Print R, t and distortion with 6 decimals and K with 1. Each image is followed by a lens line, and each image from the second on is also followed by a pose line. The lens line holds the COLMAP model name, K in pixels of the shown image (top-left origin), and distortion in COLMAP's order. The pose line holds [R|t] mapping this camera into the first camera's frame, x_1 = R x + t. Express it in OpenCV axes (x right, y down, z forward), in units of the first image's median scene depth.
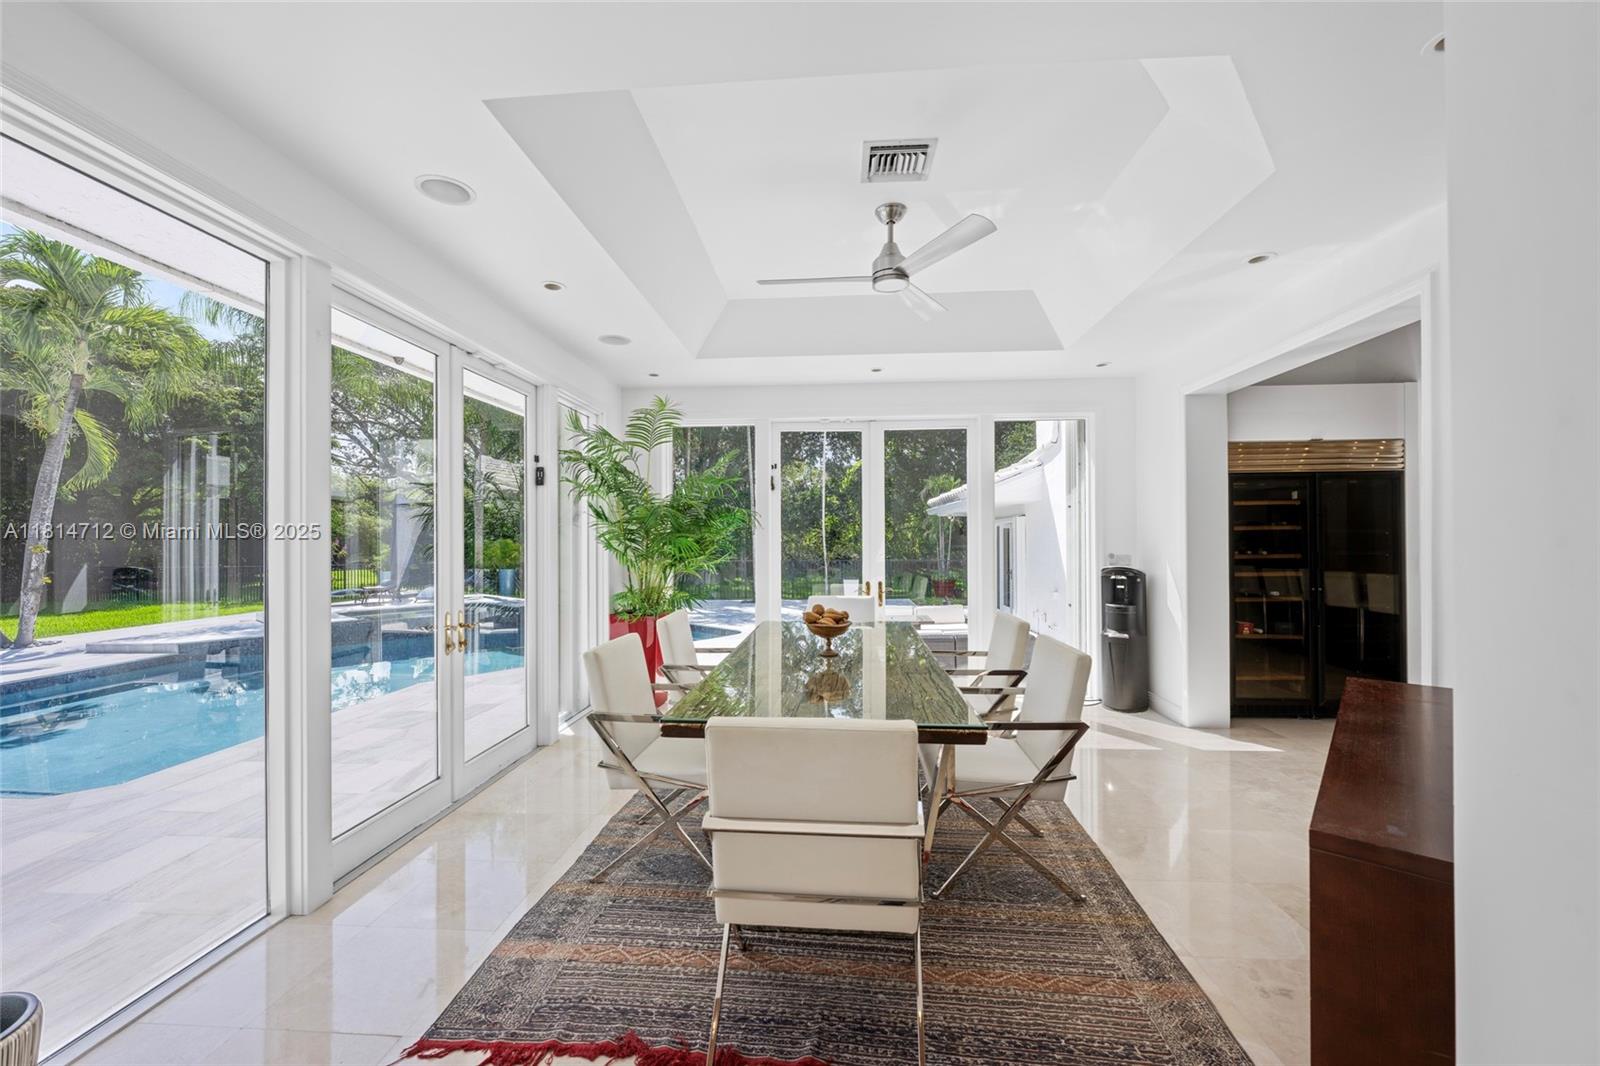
lens RADIAL K [[628.0, 0, 800.0], [0, 628.0, 533.0], [0, 0, 1]] dist [-0.019040, 0.000004]
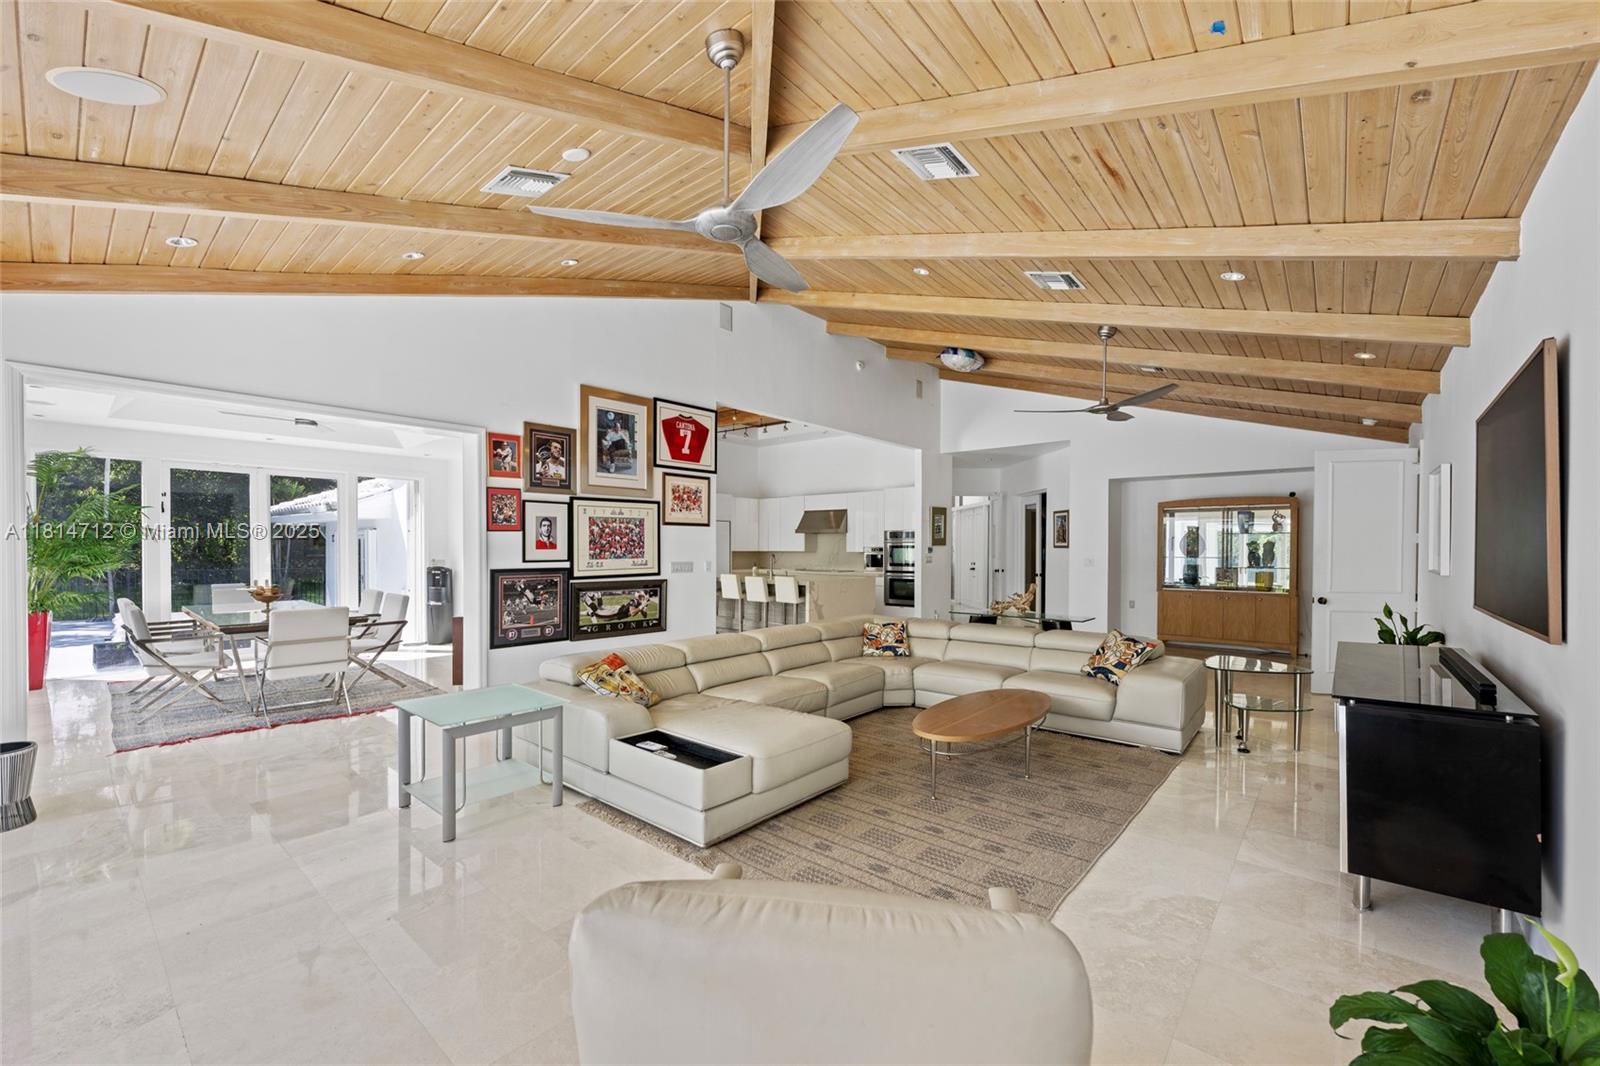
lens RADIAL K [[649.7, 0, 802.0], [0, 649.7, 550.2], [0, 0, 1]] dist [-0.001291, -0.000135]
pose [[0.597811, -0.001338, 0.801636, -0.389666], [-0.008822, 0.999927, 0.008247, -0.017003], [-0.801589, -0.012002, 0.597755, -1.036192]]
